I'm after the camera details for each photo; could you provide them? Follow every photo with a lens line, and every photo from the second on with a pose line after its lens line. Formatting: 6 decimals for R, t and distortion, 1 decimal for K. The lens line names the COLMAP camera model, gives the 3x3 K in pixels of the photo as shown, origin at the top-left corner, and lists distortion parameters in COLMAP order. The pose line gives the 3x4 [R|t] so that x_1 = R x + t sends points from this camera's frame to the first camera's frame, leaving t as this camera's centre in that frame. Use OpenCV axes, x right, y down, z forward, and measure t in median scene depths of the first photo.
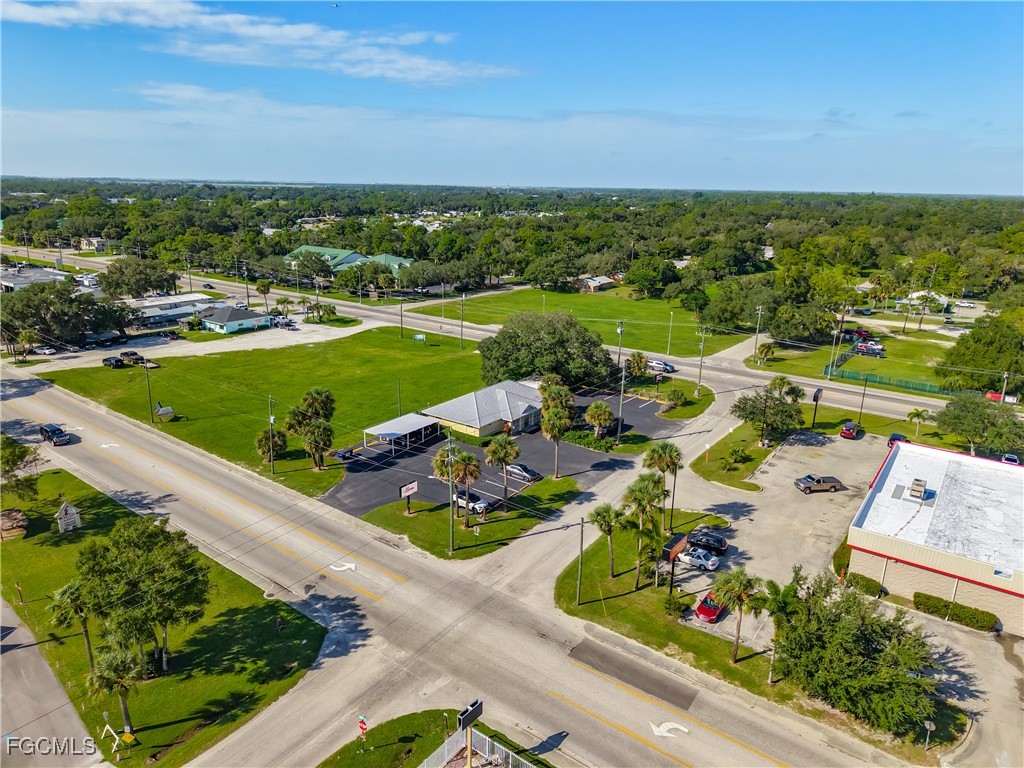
lens RADIAL K [[682.6, 0, 505.3], [0, 682.6, 386.2], [0, 0, 1]] dist [0.015477, -0.016674]
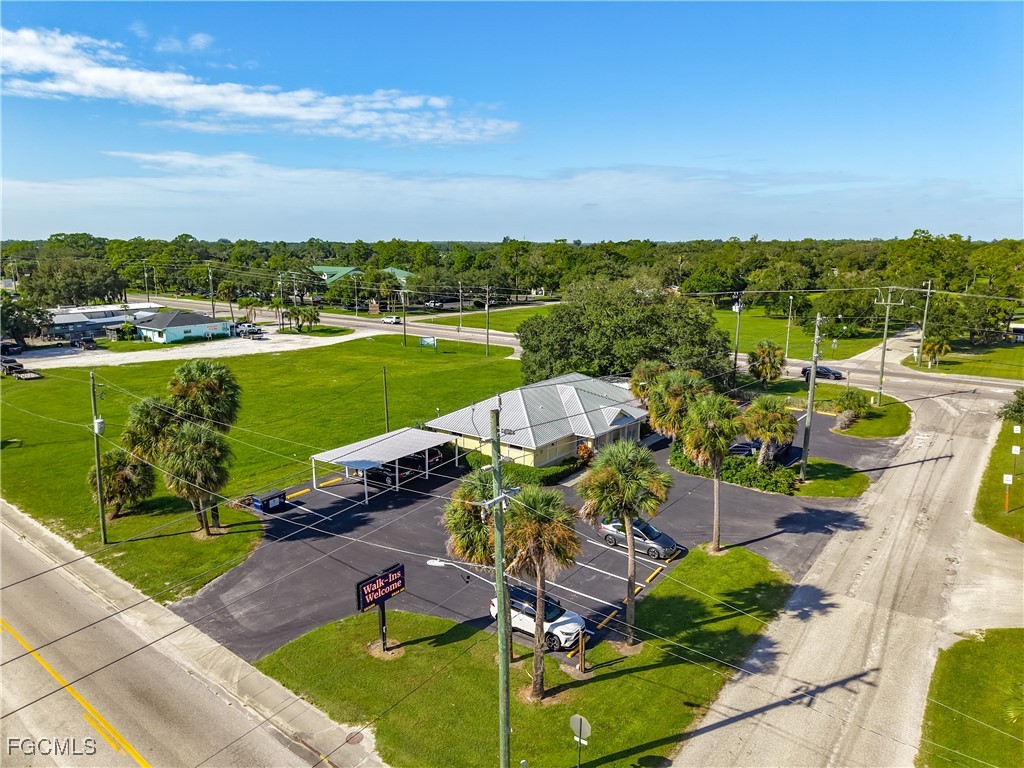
lens RADIAL K [[682.6, 0, 505.3], [0, 682.6, 386.2], [0, 0, 1]] dist [0.015477, -0.016674]
pose [[0.999684, -0.011489, -0.022356, -0.048776], [0.009651, 0.996696, -0.080647, 0.054609], [0.023208, 0.080406, 0.996492, 0.479291]]
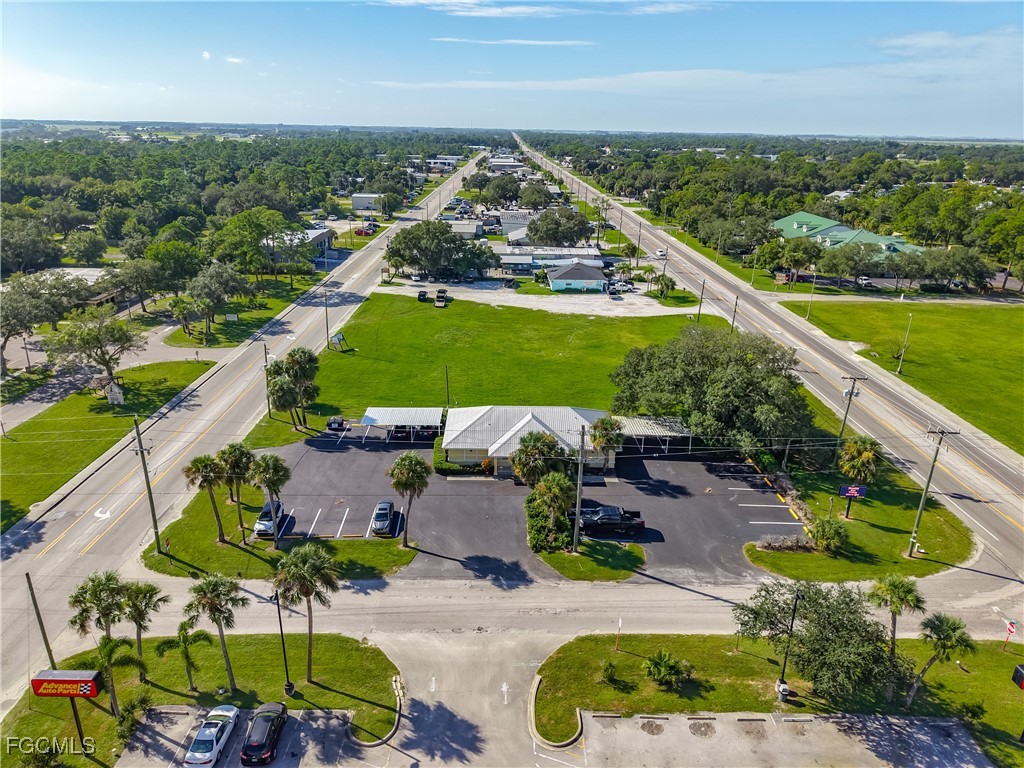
lens RADIAL K [[682.6, 0, 505.3], [0, 682.6, 386.2], [0, 0, 1]] dist [0.015477, -0.016674]
pose [[0.597912, 0.273281, -0.753538, 0.577132], [-0.230480, 0.959001, 0.164915, -0.154558], [0.767711, 0.075071, 0.636383, 0.550677]]
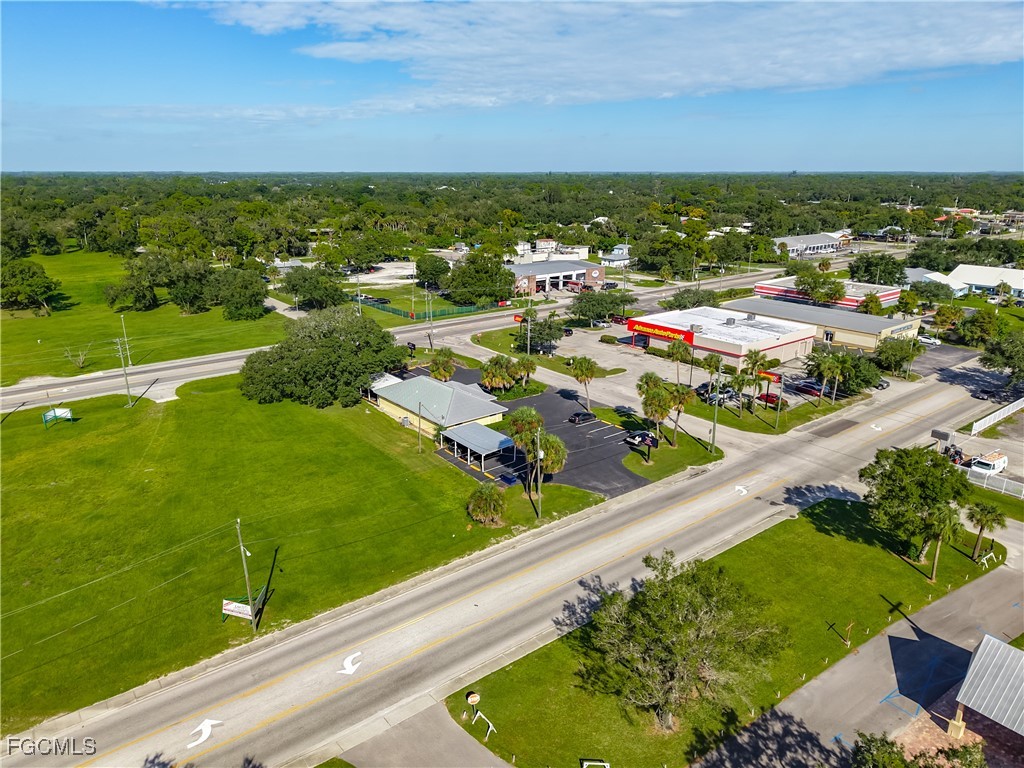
lens RADIAL K [[682.6, 0, 505.3], [0, 682.6, 386.2], [0, 0, 1]] dist [0.015477, -0.016674]
pose [[0.265836, -0.307274, 0.913736, -0.968533], [0.276188, 0.932385, 0.233193, -0.212893], [-0.923608, 0.190372, 0.332726, 0.653288]]
